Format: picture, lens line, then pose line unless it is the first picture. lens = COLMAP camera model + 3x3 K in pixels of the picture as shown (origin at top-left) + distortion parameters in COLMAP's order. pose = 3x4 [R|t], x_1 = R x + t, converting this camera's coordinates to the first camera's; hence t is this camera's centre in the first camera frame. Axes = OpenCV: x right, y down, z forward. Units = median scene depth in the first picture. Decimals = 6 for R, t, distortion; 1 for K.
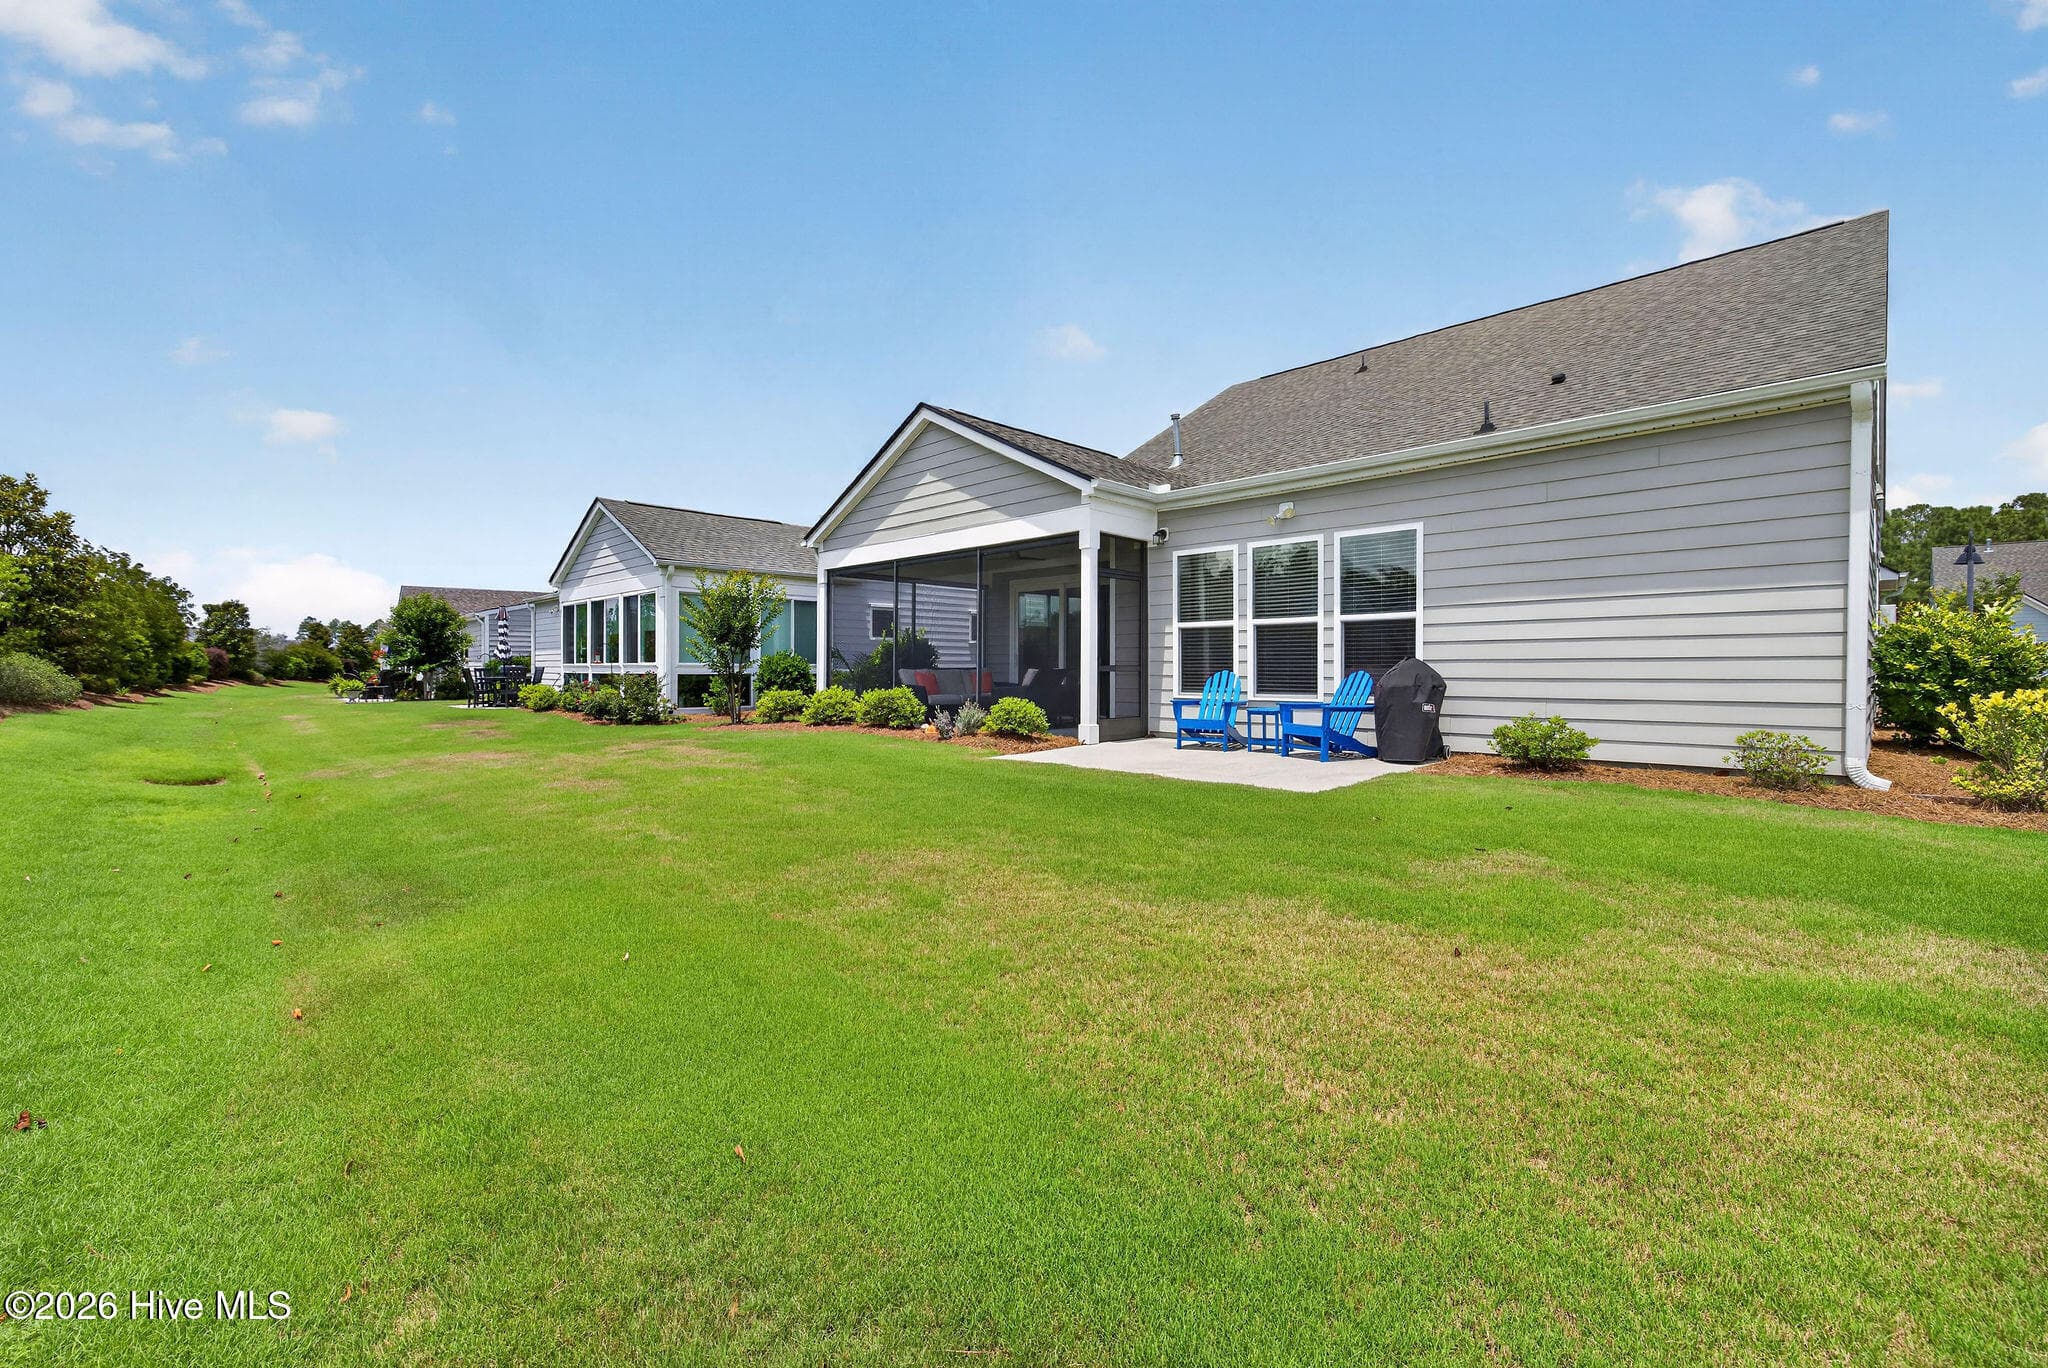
lens RADIAL K [[830.4, 0, 1025.4], [0, 830.4, 670.0], [0, 0, 1]] dist [0.012569, -0.000001]
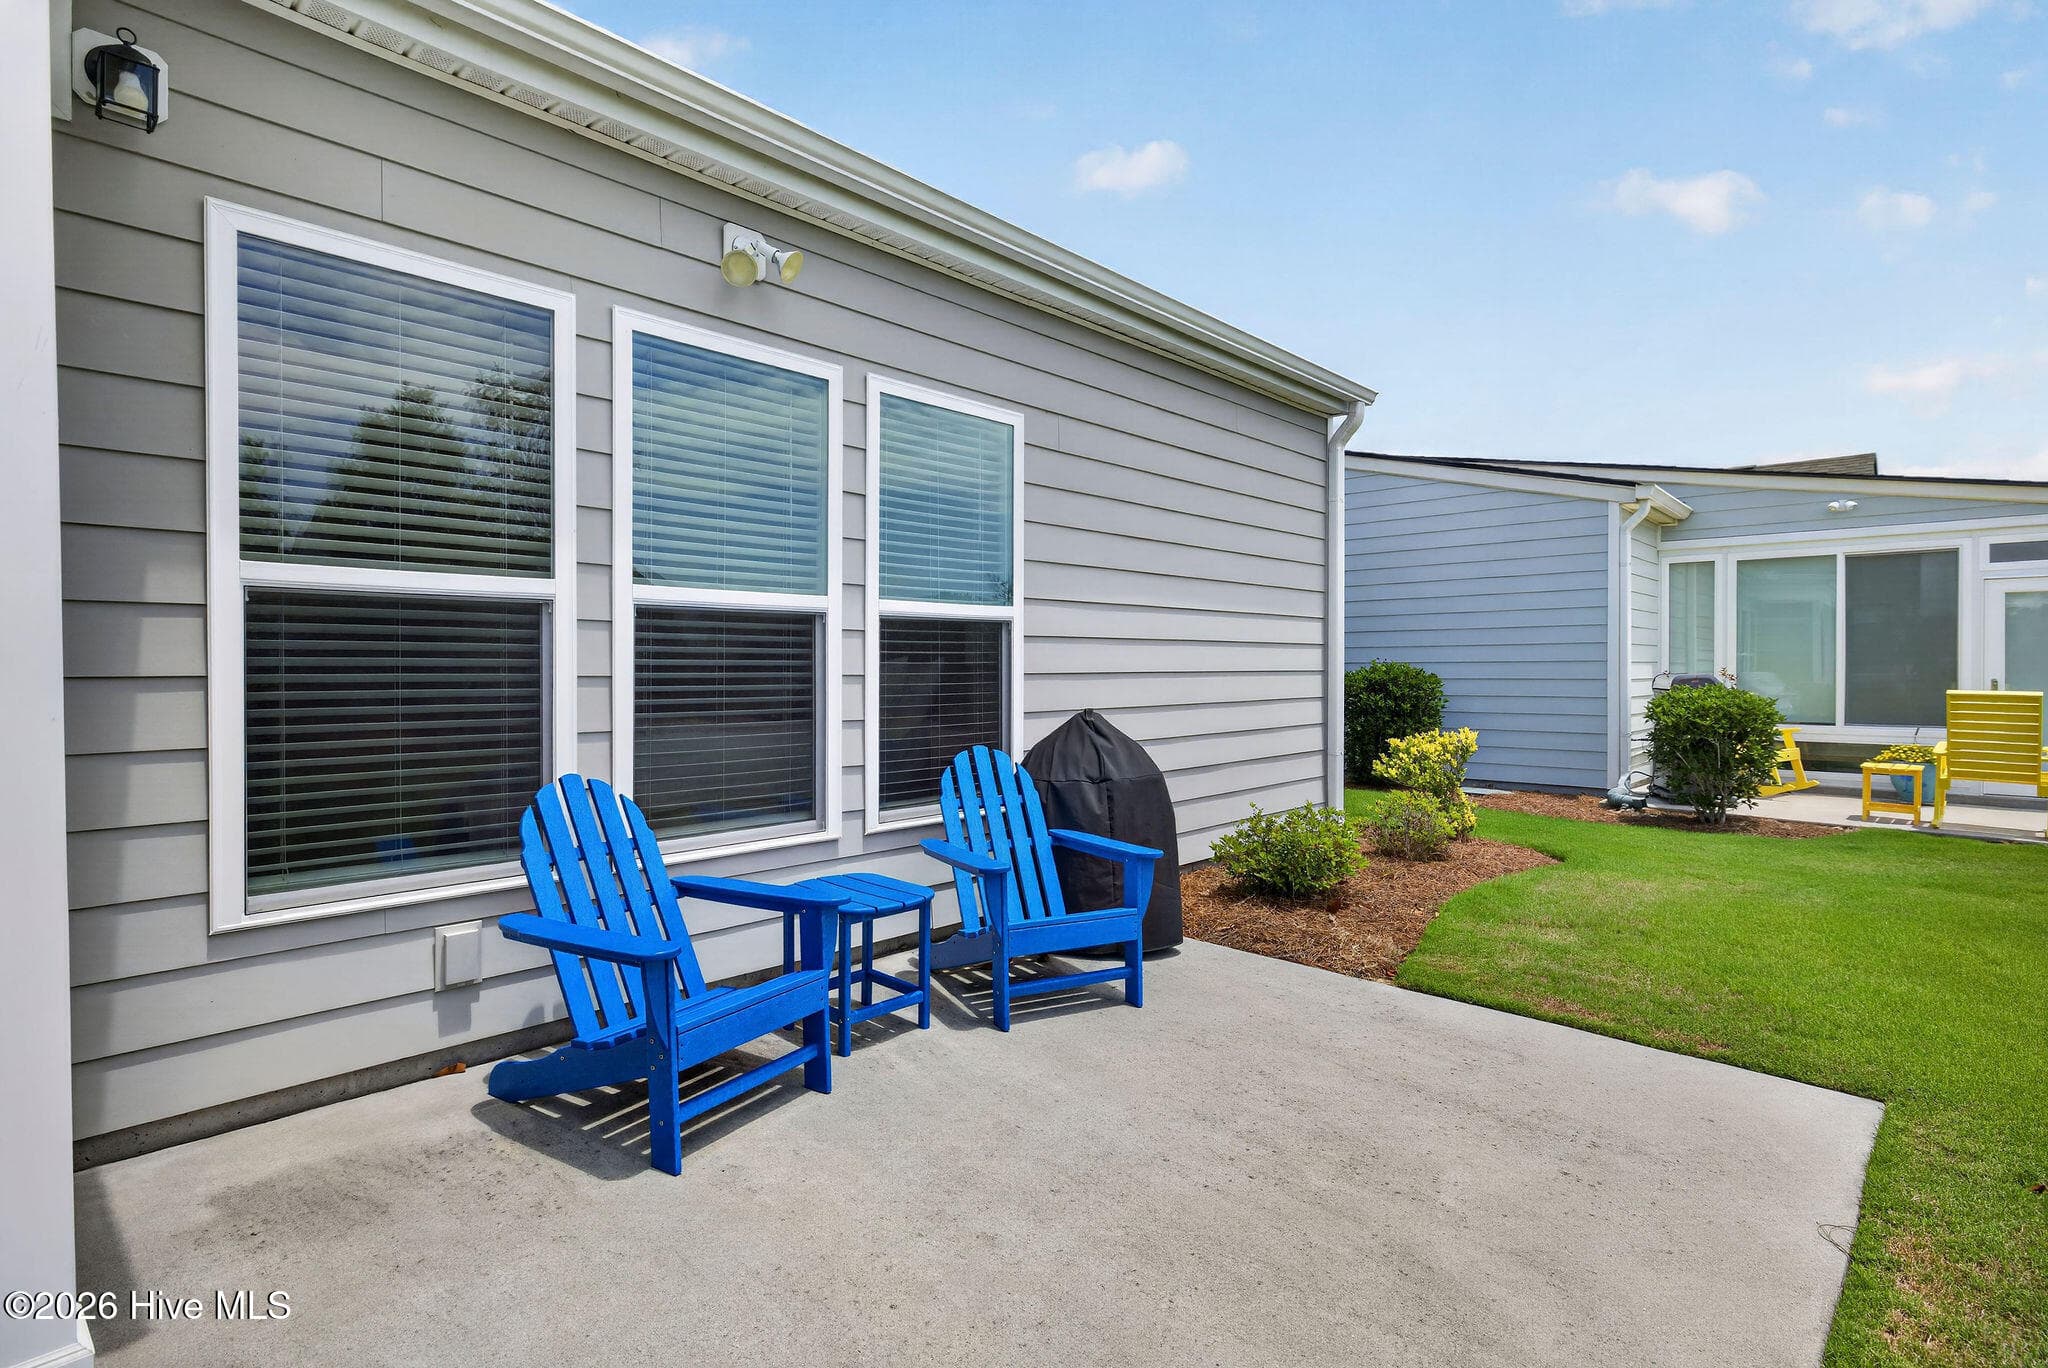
lens RADIAL K [[989.3, 0, 997.1], [0, 989.3, 667.4], [0, 0, 1]] dist [-0.000252, -0.000080]
pose [[0.013259, 0.001802, 0.999910, -0.059739], [0.004184, 0.999990, -0.001858, -0.030966], [-0.999903, 0.004209, 0.013251, 0.862304]]
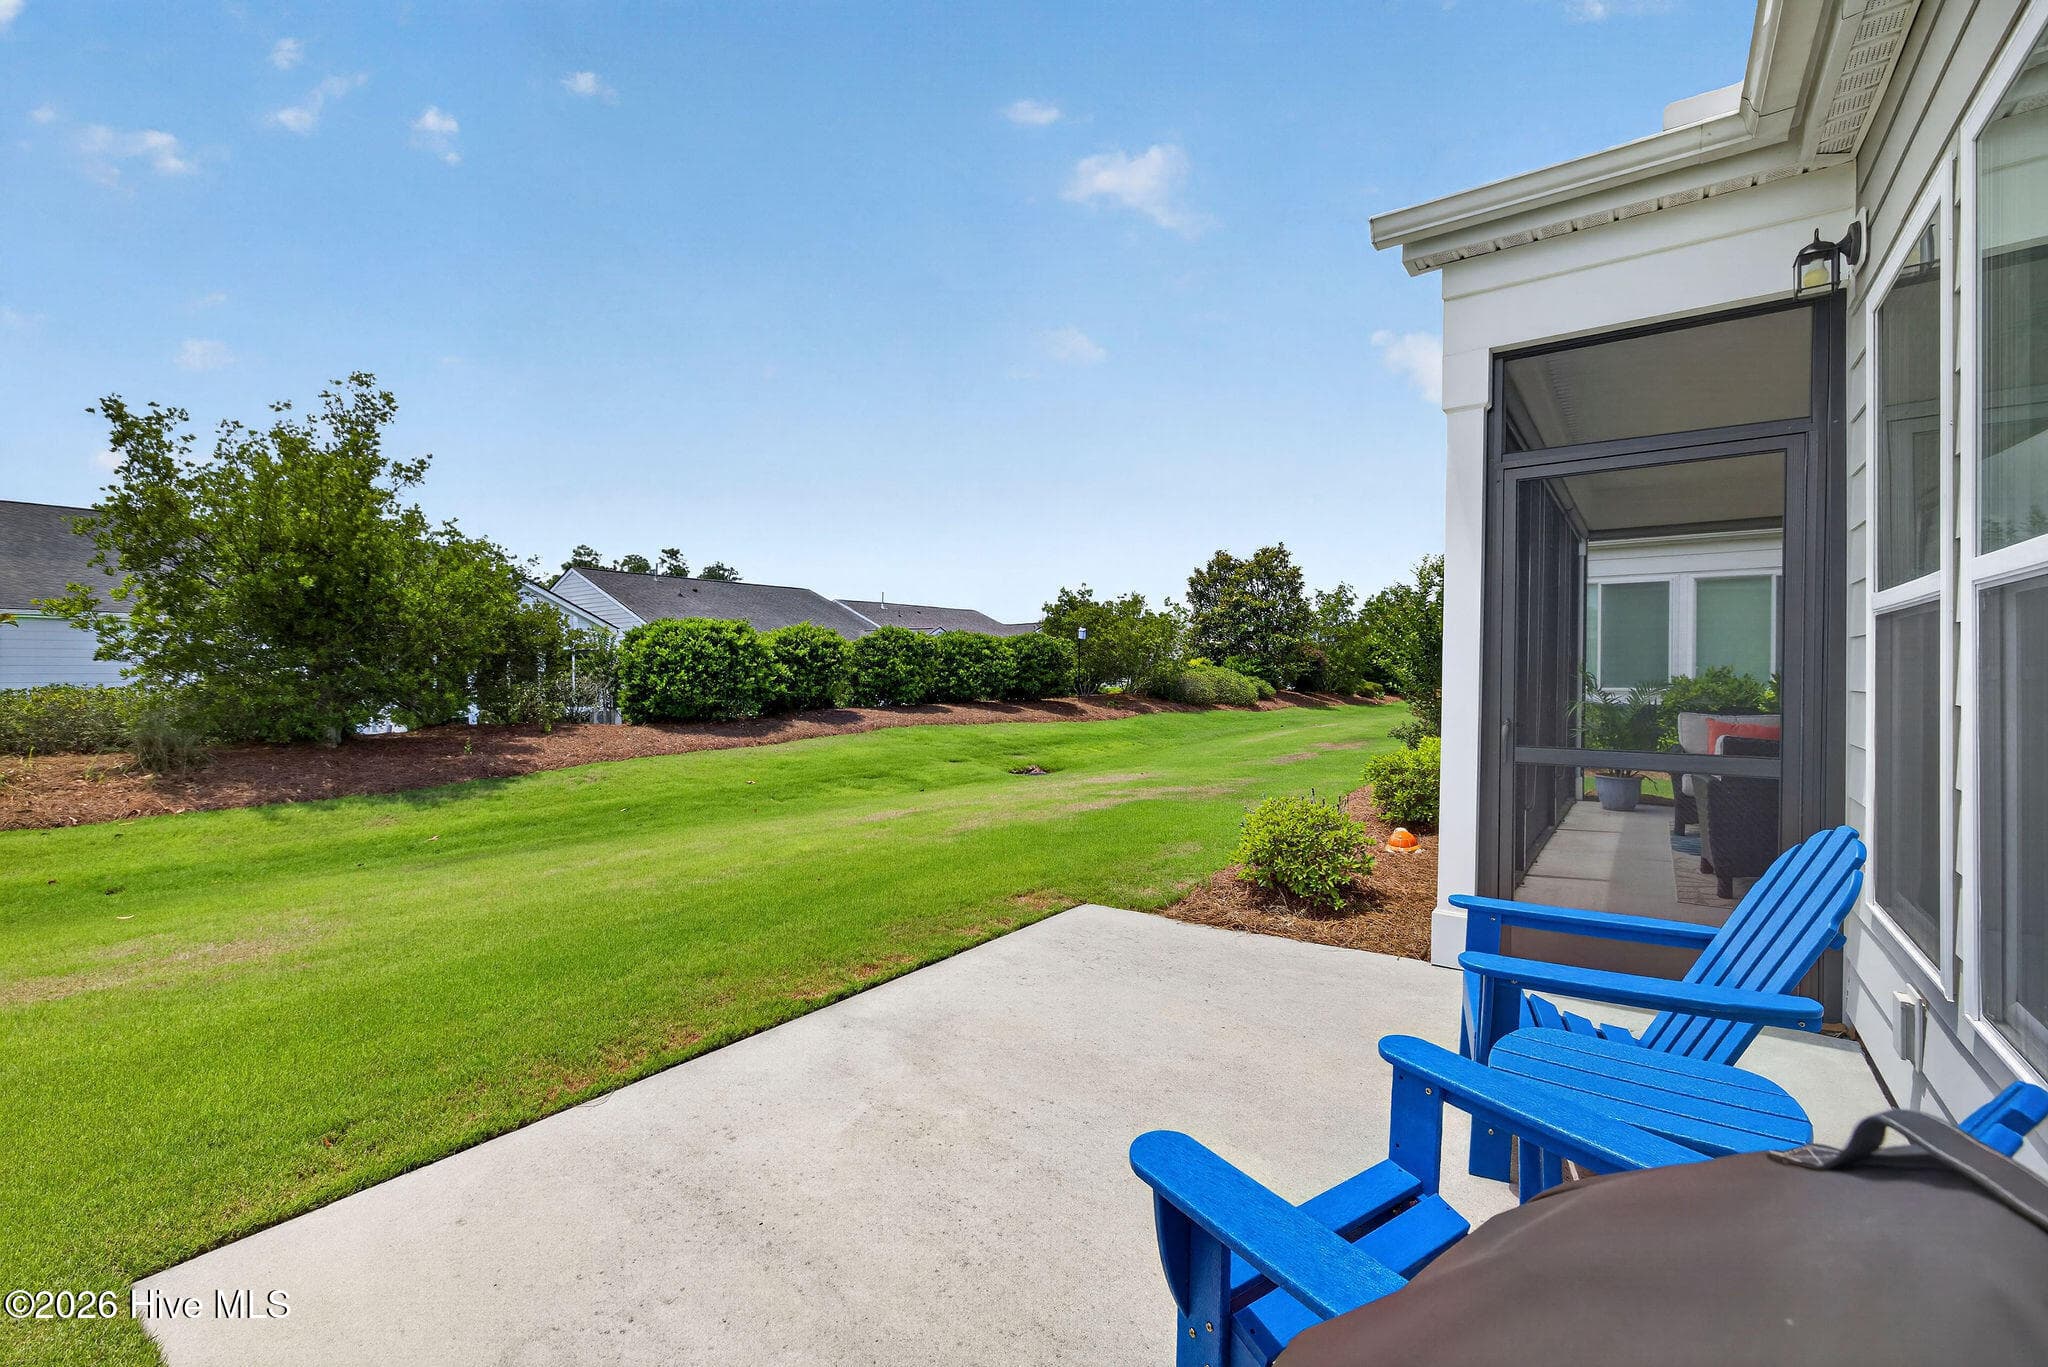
lens RADIAL K [[873.4, 0, 1029.8], [0, 873.4, 671.5], [0, 0, 1]] dist [0.000132, -0.000081]
pose [[0.147145, 0.008514, -0.989078, 0.417512], [-0.008747, 0.999935, 0.007306, -0.036093], [0.989076, 0.007576, 0.147210, 0.773118]]
